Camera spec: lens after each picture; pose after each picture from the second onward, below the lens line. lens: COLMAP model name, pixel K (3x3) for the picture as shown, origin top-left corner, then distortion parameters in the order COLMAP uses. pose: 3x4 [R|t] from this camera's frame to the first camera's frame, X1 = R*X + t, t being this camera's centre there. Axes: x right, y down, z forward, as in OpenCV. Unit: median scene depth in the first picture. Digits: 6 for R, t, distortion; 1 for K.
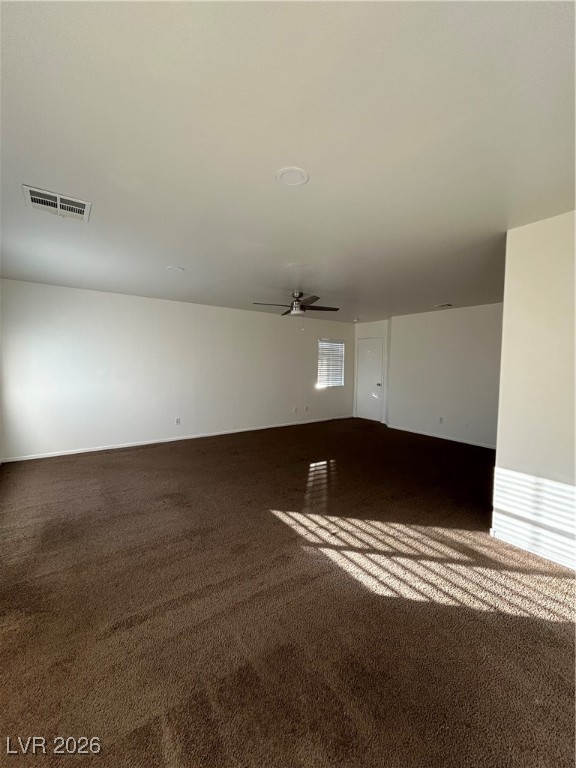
lens RADIAL K [[313.5, 0, 290.1], [0, 313.5, 381.1], [0, 0, 1]] dist [-0.001176, -0.000125]
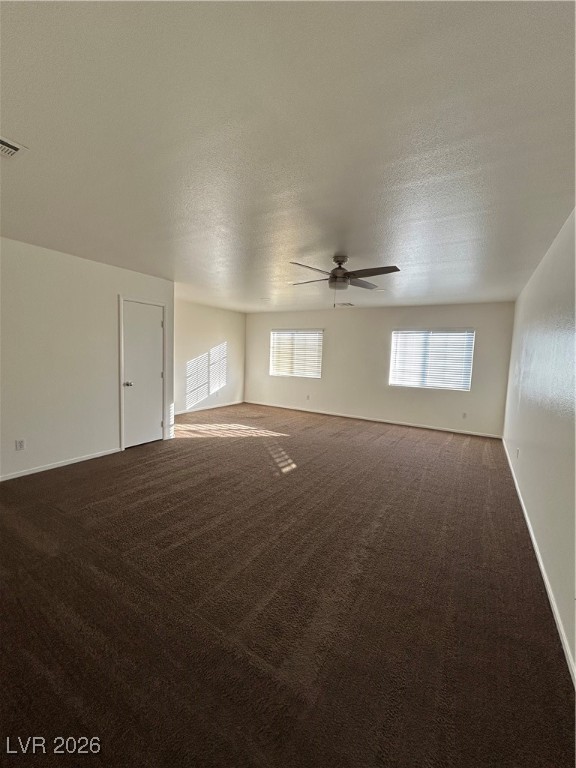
lens RADIAL K [[313.5, 0, 290.1], [0, 313.5, 381.1], [0, 0, 1]] dist [-0.001176, -0.000125]
pose [[-0.927174, -0.016248, -0.374278, 0.480151], [-0.072211, 0.988075, 0.135989, -0.119956], [0.367605, 0.153112, -0.917291, 1.996886]]
